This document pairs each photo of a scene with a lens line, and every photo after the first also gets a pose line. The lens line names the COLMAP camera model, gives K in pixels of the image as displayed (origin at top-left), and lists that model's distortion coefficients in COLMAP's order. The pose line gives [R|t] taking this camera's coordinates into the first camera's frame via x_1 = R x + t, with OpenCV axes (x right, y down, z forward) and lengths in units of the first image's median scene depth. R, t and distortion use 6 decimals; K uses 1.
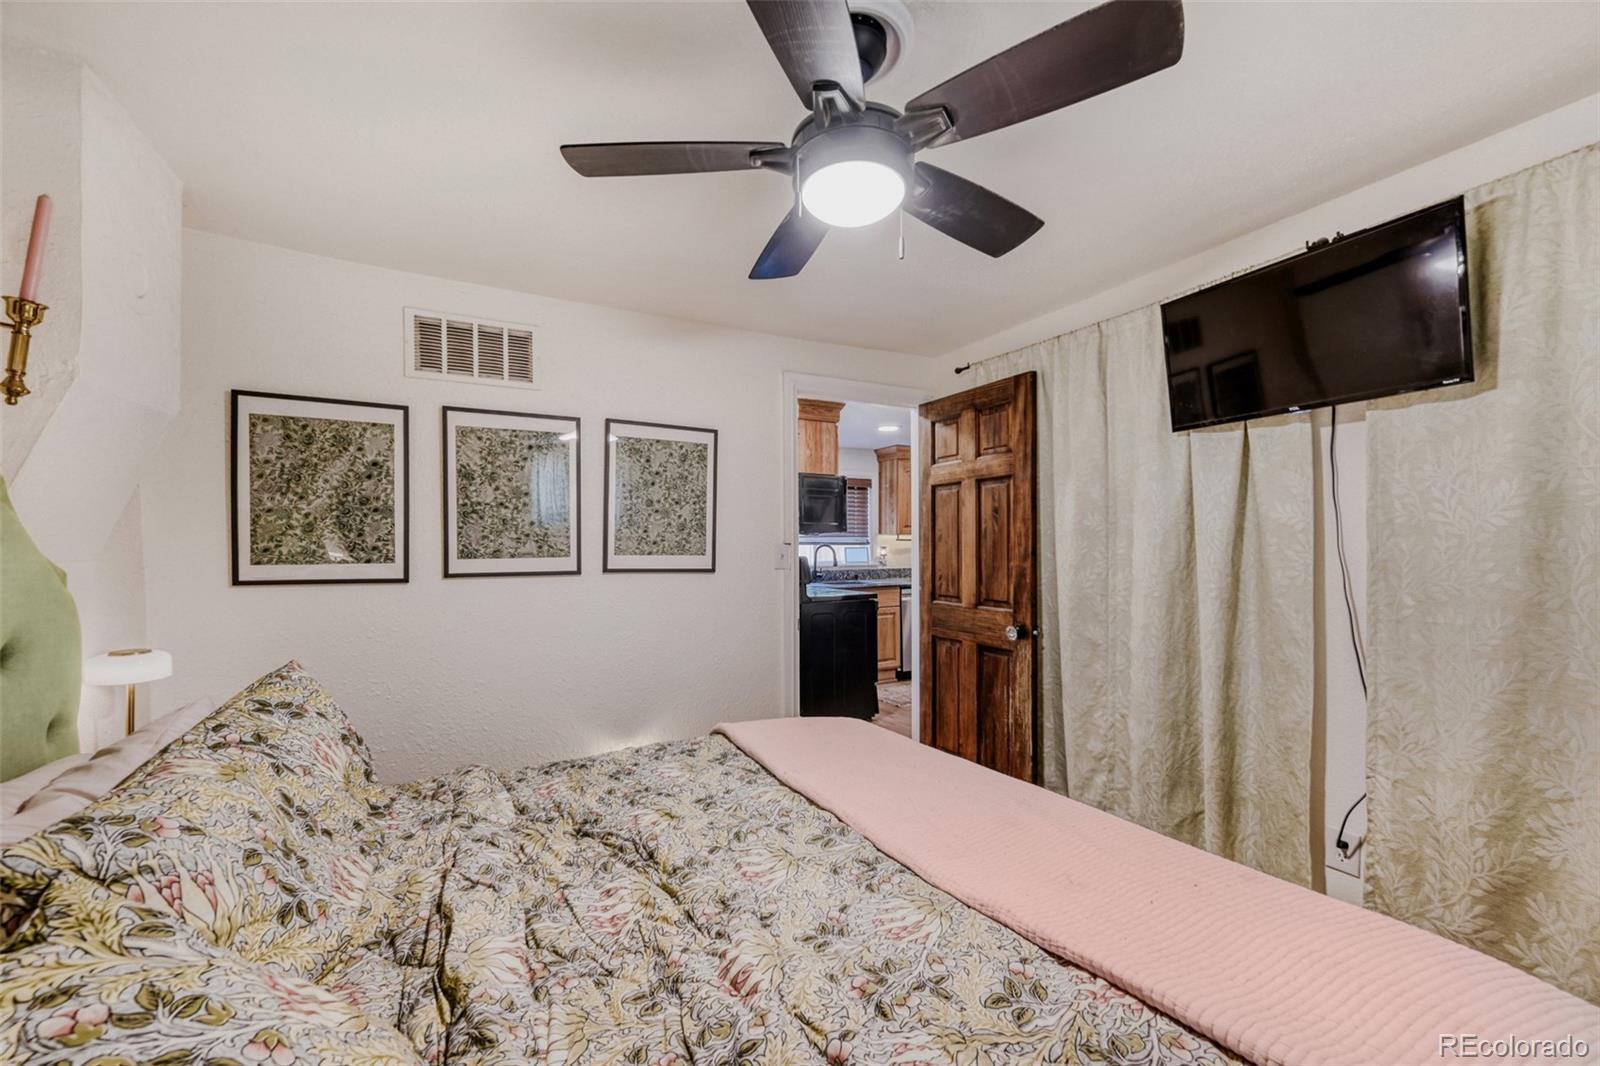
lens RADIAL K [[641.8, 0, 798.6], [0, 641.8, 544.3], [0, 0, 1]] dist [0.002826, 0.000266]
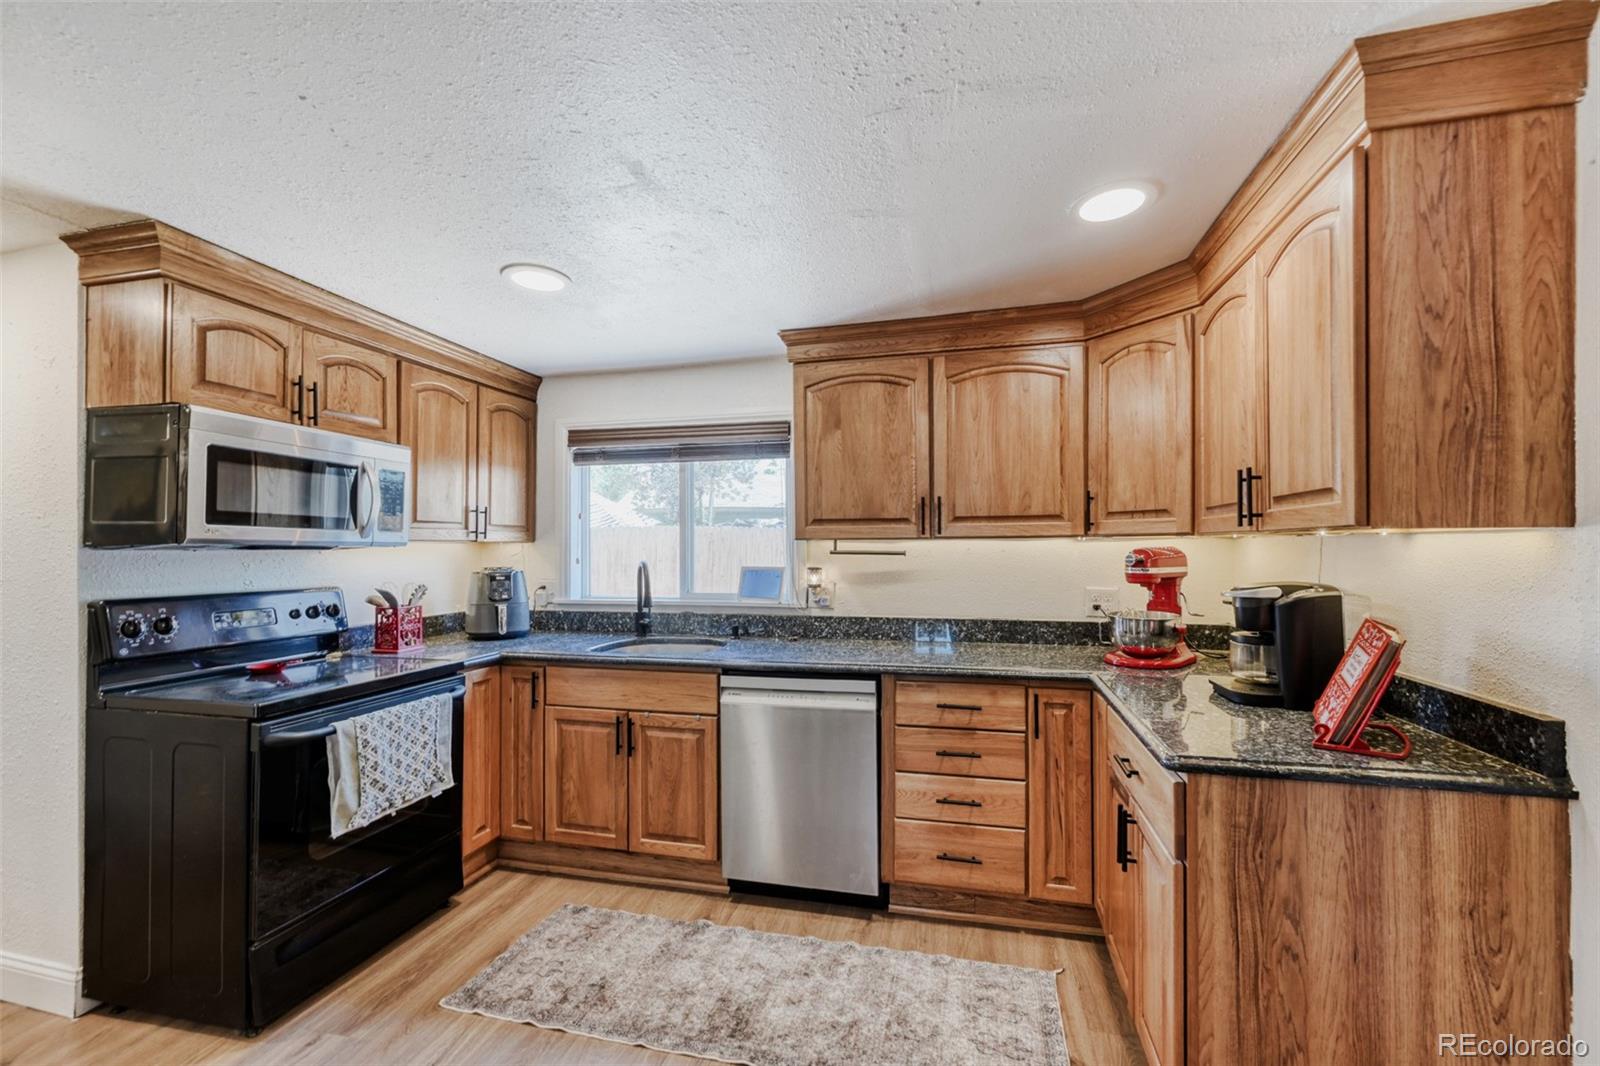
lens RADIAL K [[641.8, 0, 822.7], [0, 641.8, 546.2], [0, 0, 1]] dist [0.002826, 0.000266]
pose [[0.736366, -0.000719, -0.676583, 0.474513], [0.004699, 0.999981, 0.004052, -0.013270], [0.676567, -0.006163, 0.736355, 0.729232]]
